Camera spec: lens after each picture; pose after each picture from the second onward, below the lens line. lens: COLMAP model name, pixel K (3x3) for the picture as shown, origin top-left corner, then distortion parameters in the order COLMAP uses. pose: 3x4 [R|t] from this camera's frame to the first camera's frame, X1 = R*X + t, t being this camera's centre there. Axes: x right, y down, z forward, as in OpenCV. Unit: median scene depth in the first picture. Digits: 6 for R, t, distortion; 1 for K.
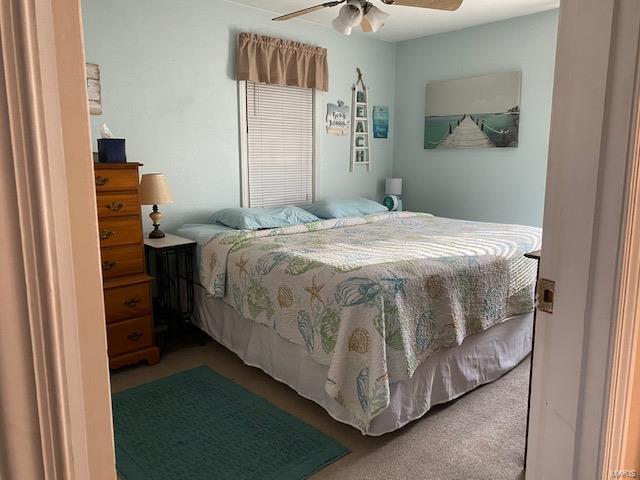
lens RADIAL K [[488.1, 0, 324.3], [0, 488.1, 238.3], [0, 0, 1]] dist [0.076972, -0.088135]
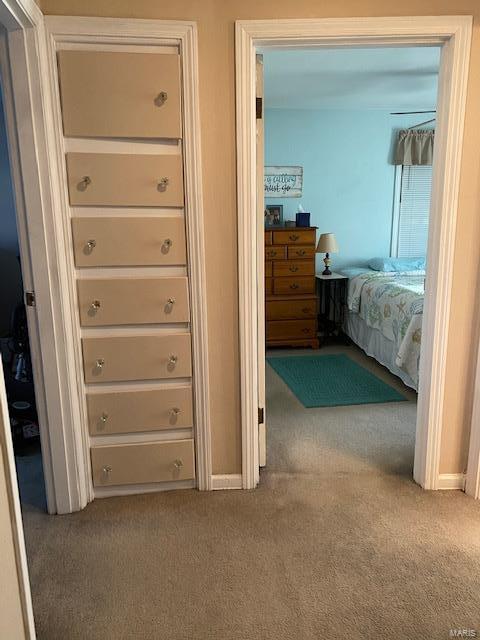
lens RADIAL K [[488.1, 0, 240.0], [0, 488.1, 320.0], [0, 0, 1]] dist [0.076972, -0.088135]
pose [[0.829982, 0.102708, -0.548252, 0.343601], [-0.076812, 0.994583, 0.070039, 0.062127], [0.552475, -0.016019, 0.833375, -0.520709]]
